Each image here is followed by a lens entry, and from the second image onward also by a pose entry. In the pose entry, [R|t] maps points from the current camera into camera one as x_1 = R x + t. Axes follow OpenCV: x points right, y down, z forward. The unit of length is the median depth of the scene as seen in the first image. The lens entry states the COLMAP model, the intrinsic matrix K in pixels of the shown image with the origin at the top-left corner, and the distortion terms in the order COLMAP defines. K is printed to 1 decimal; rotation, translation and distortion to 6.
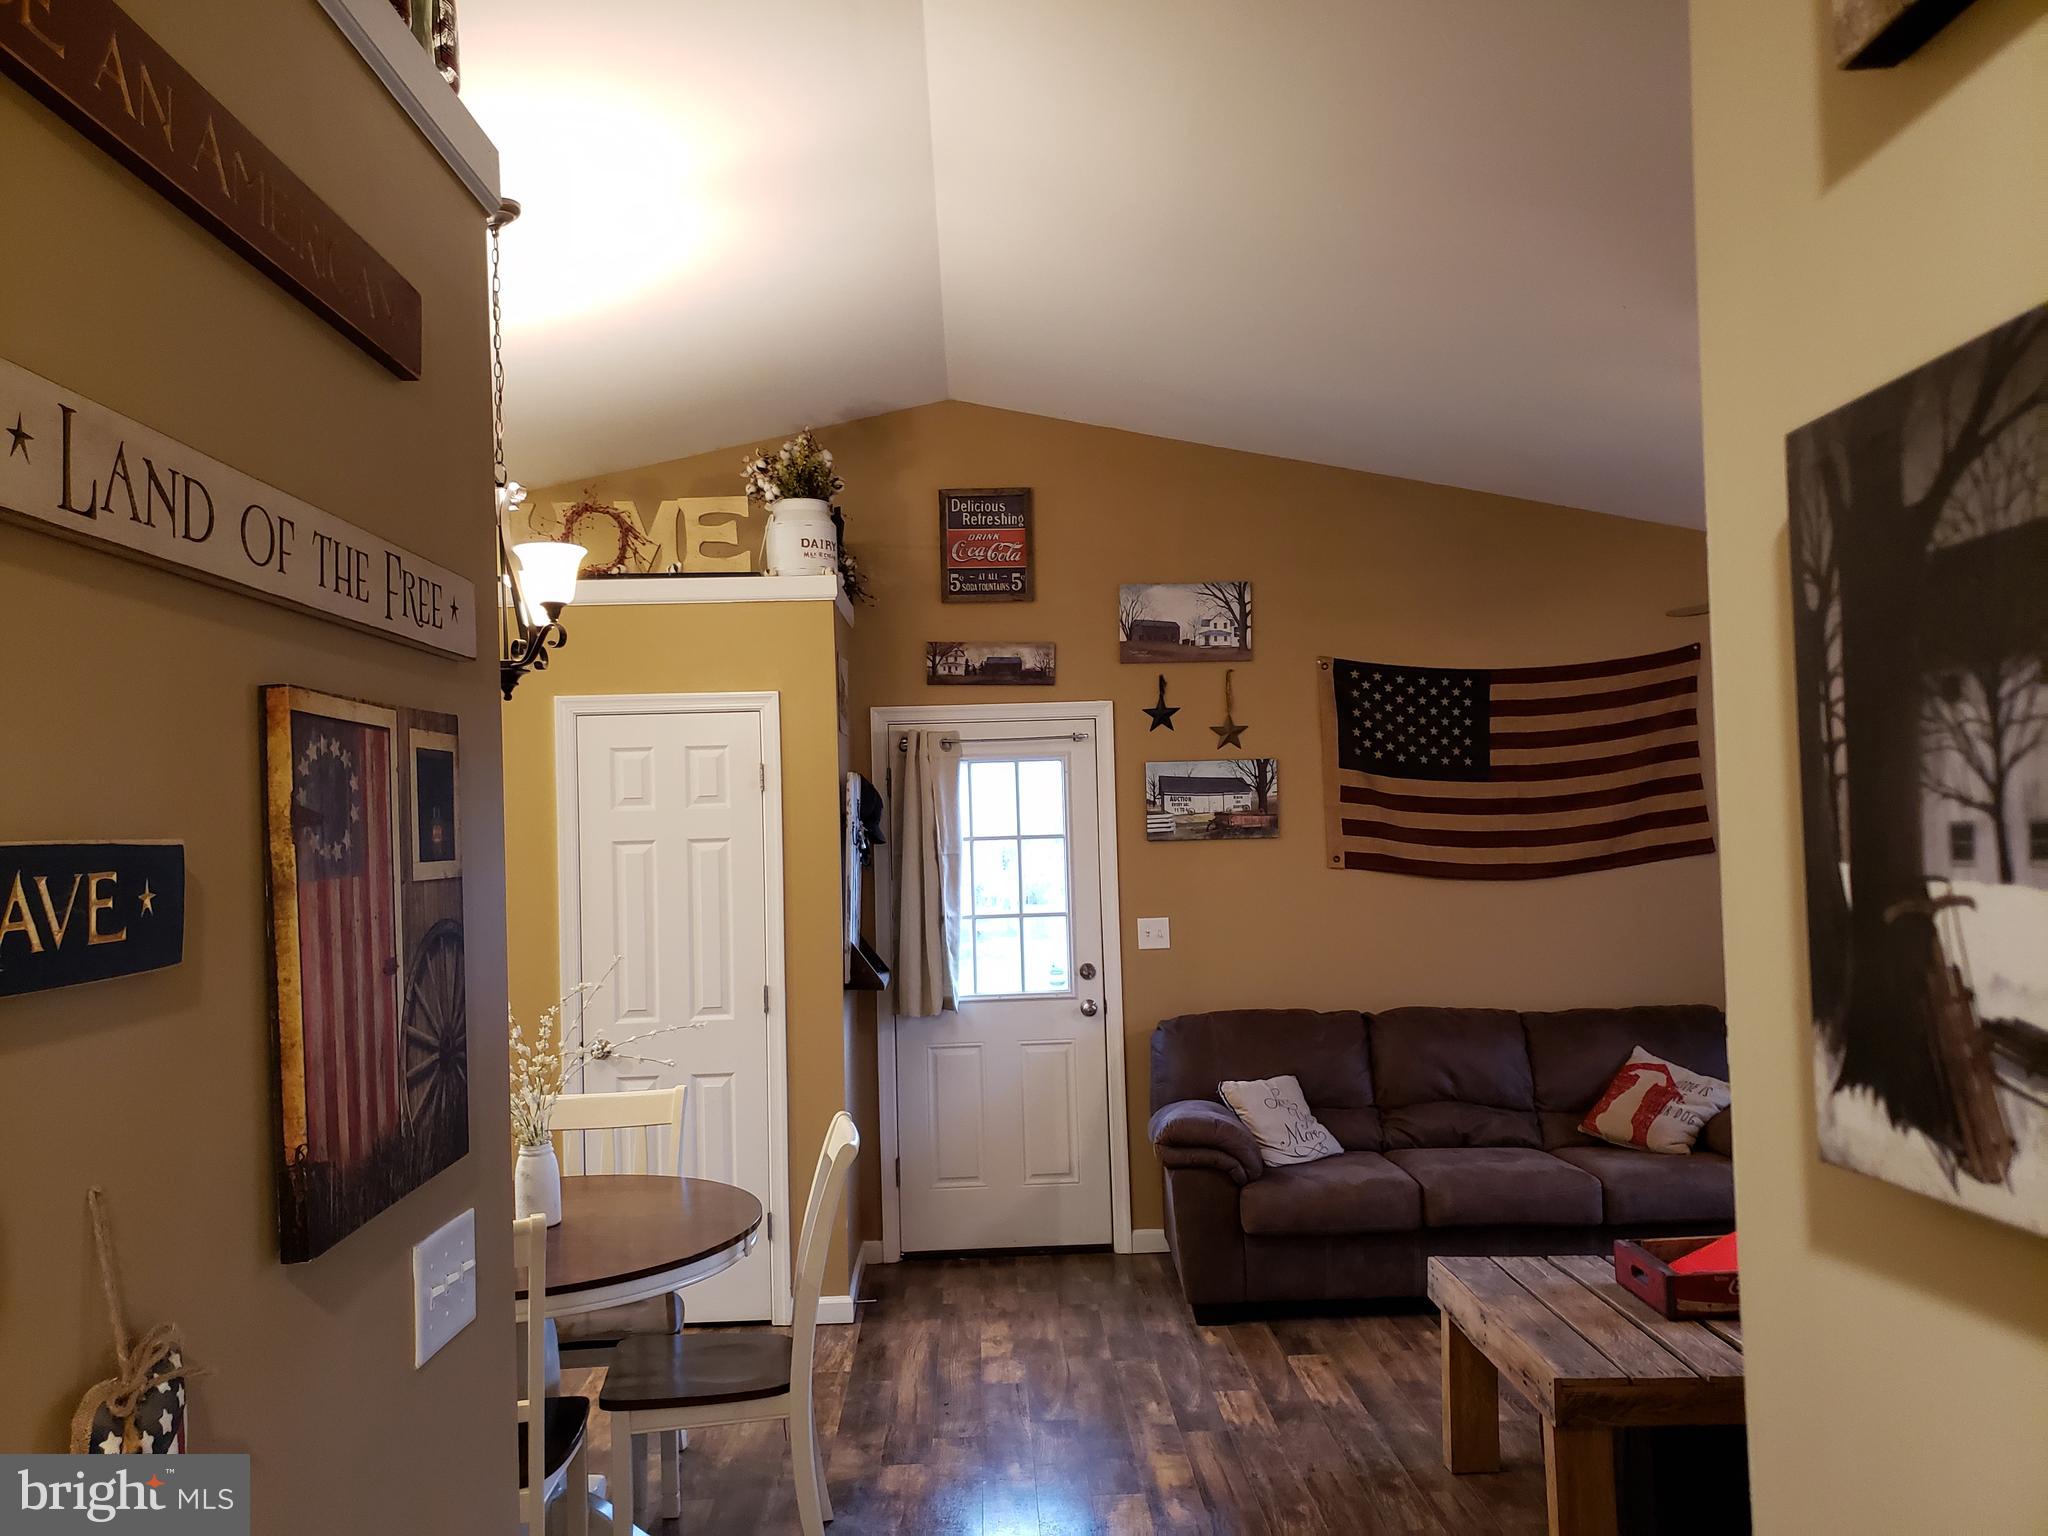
lens RADIAL K [[1594.2, 0, 1018.0], [0, 1594.2, 756.8], [0, 0, 1]] dist [0.032493, -0.019053]
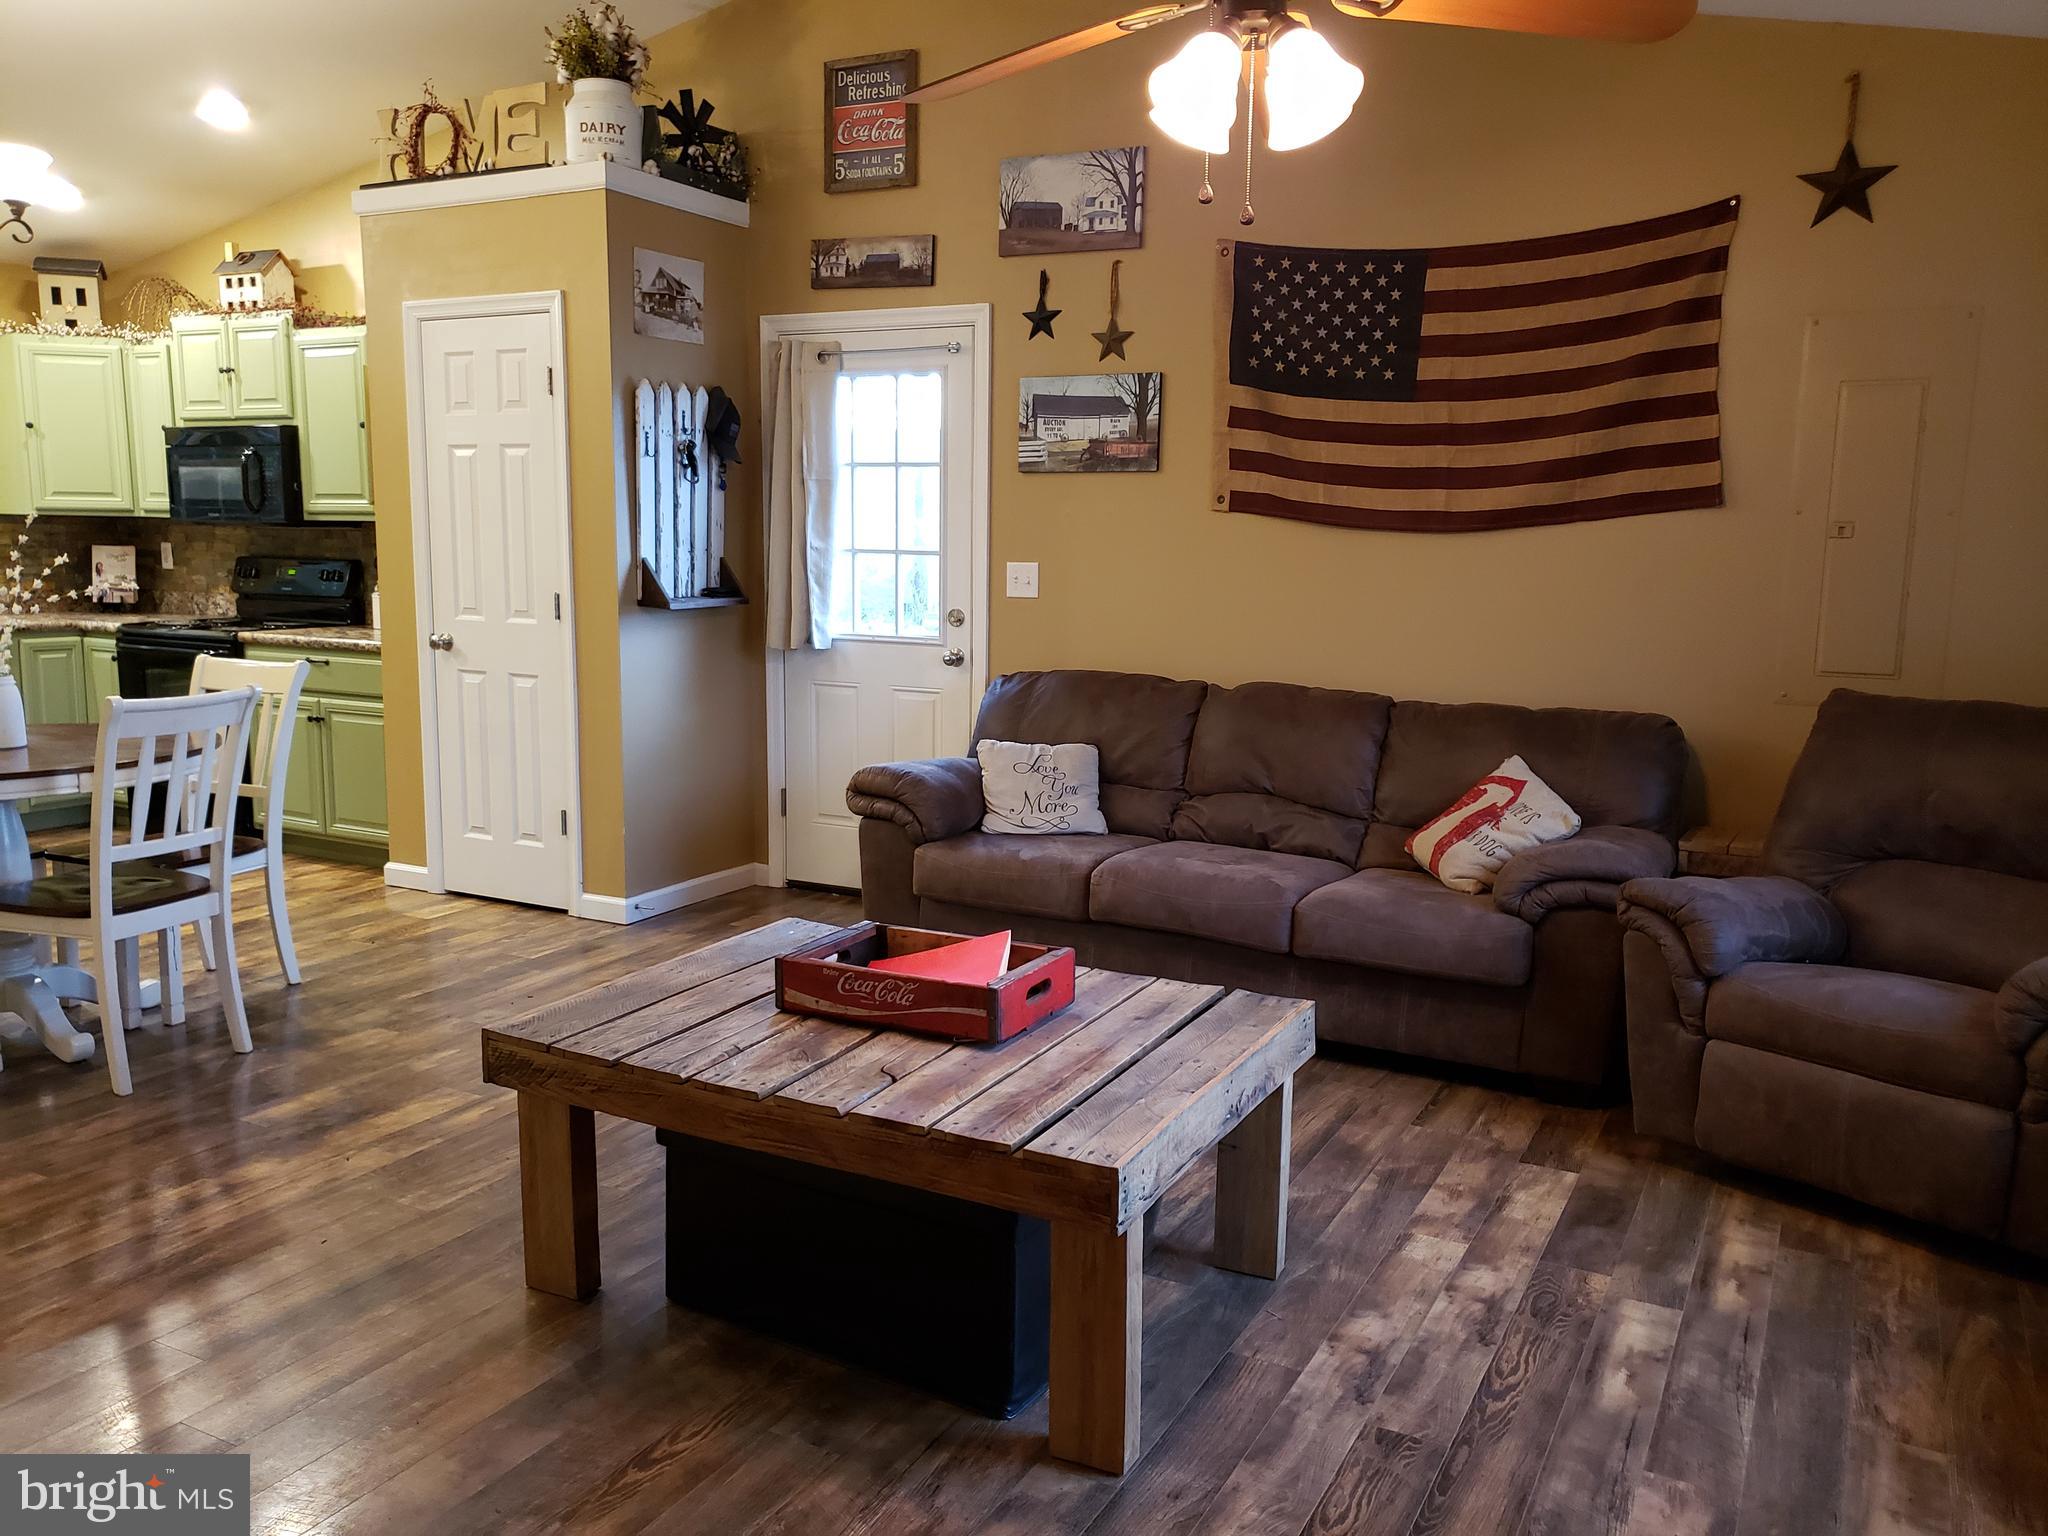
lens RADIAL K [[1594.2, 0, 998.7], [0, 1594.2, 760.0], [0, 0, 1]] dist [0.032493, -0.019053]
pose [[0.865809, 0.113375, -0.487361, 0.553623], [-0.018341, 0.980529, 0.195517, 0.041079], [0.500038, -0.160342, 0.851030, 0.244152]]
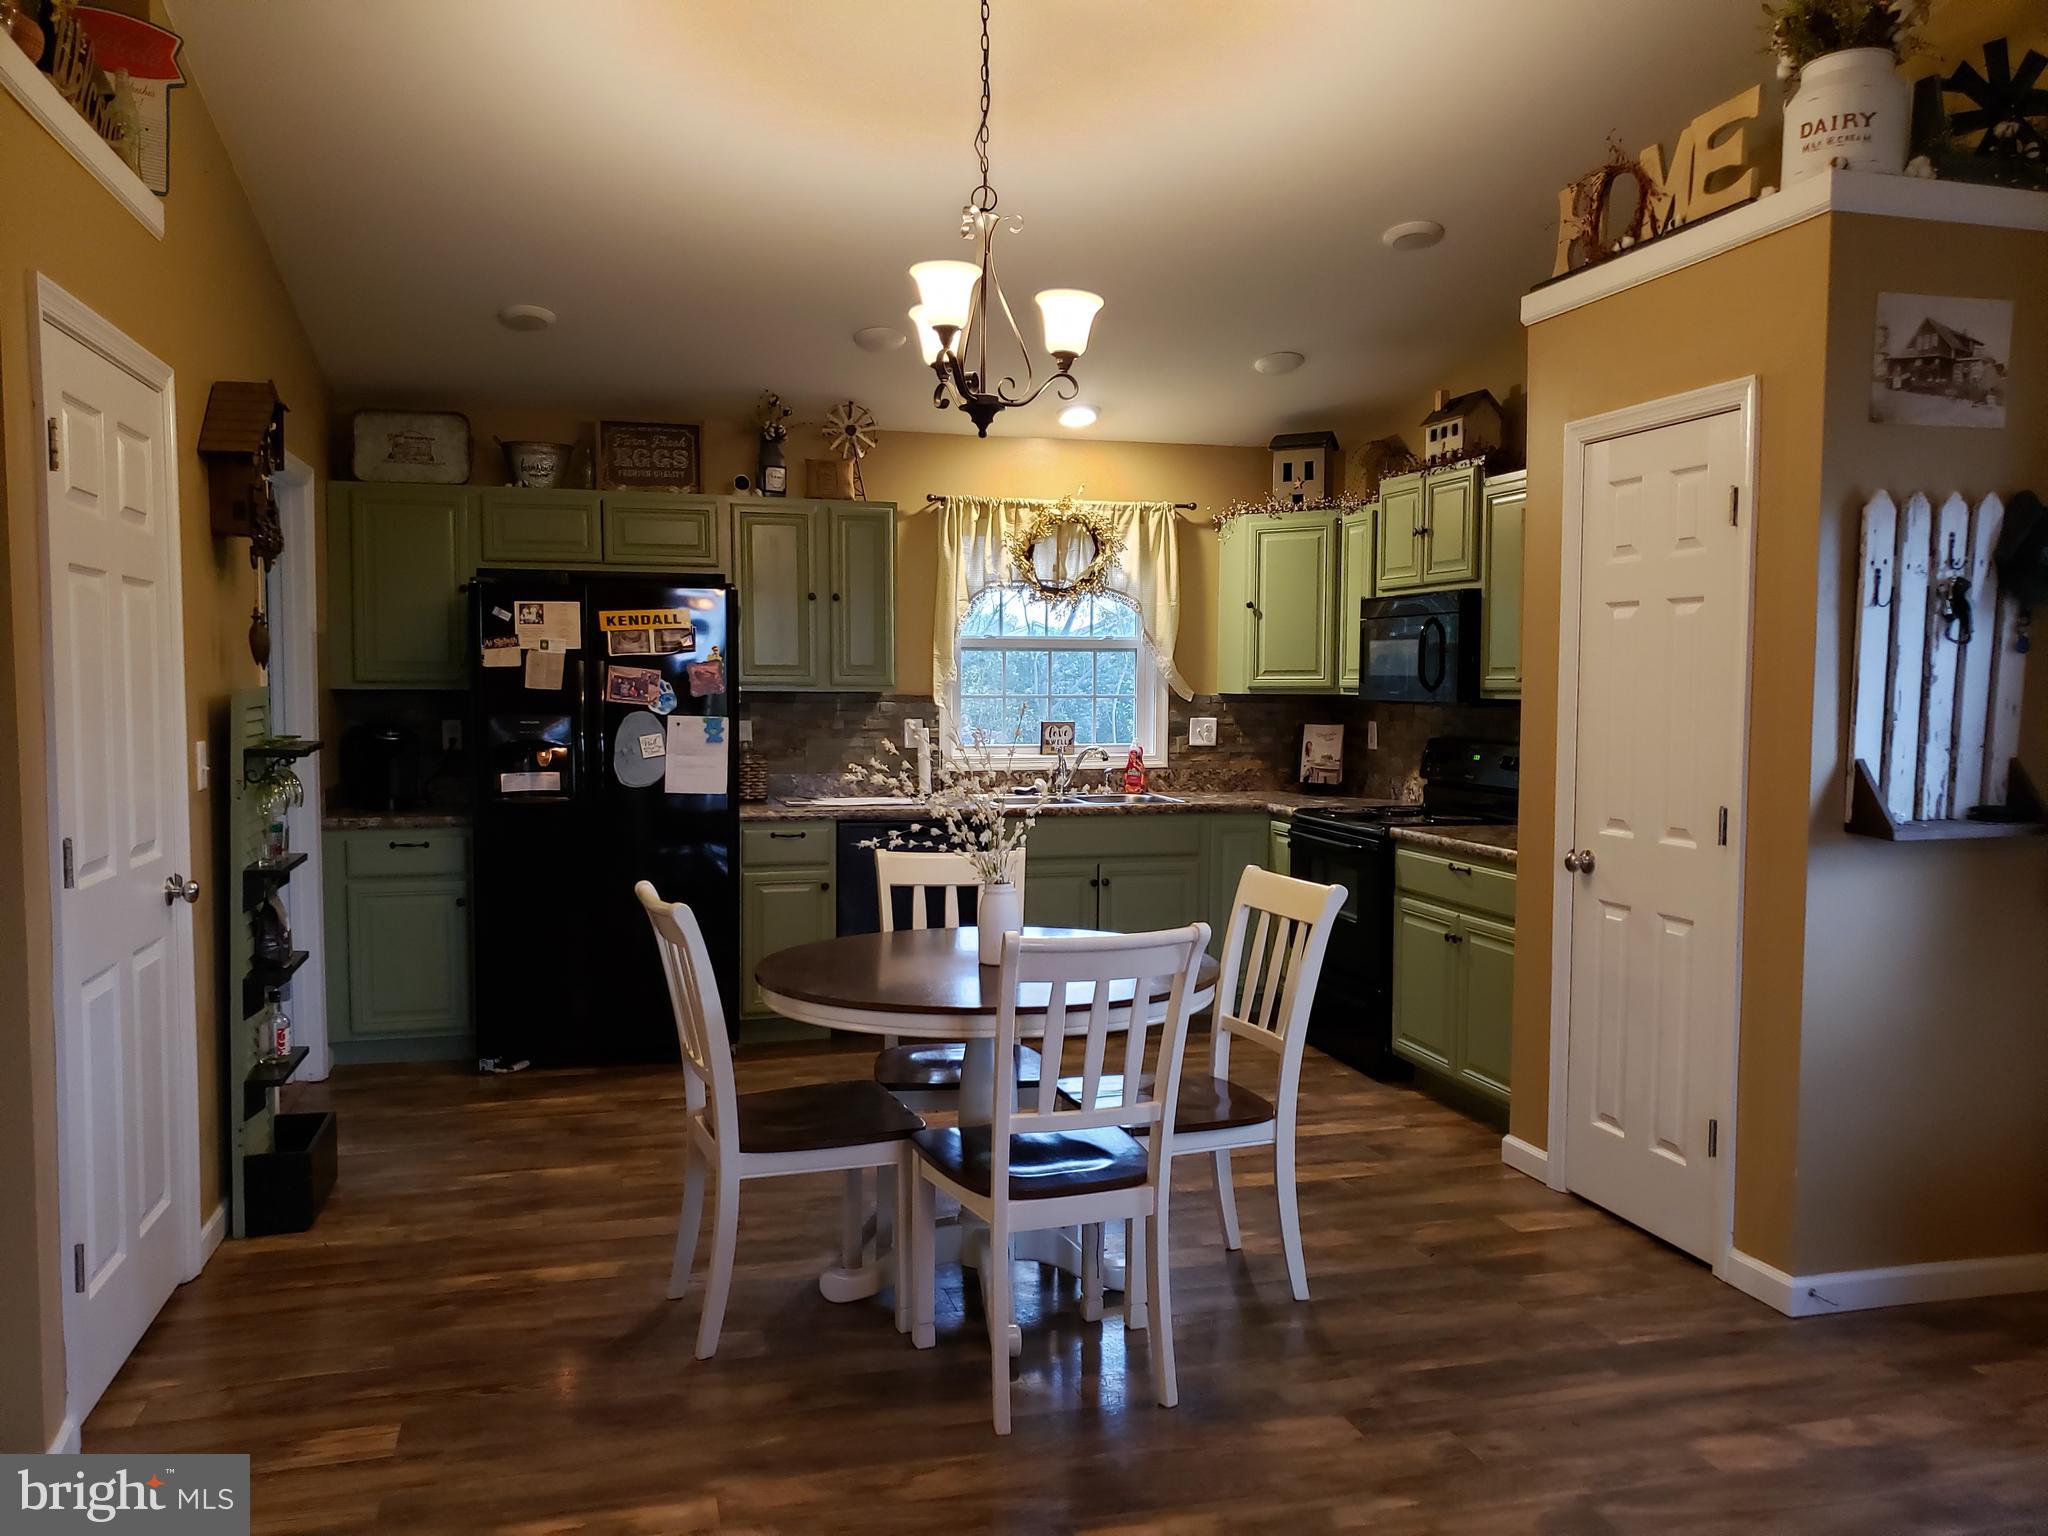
lens RADIAL K [[1594.2, 0, 1018.5], [0, 1594.2, 787.3], [0, 0, 1]] dist [0.032493, -0.019053]
pose [[0.237664, 0.098636, -0.966327, 0.419059], [0.027799, 0.993733, 0.108271, 0.046915], [0.970950, -0.052595, 0.233432, 0.502706]]
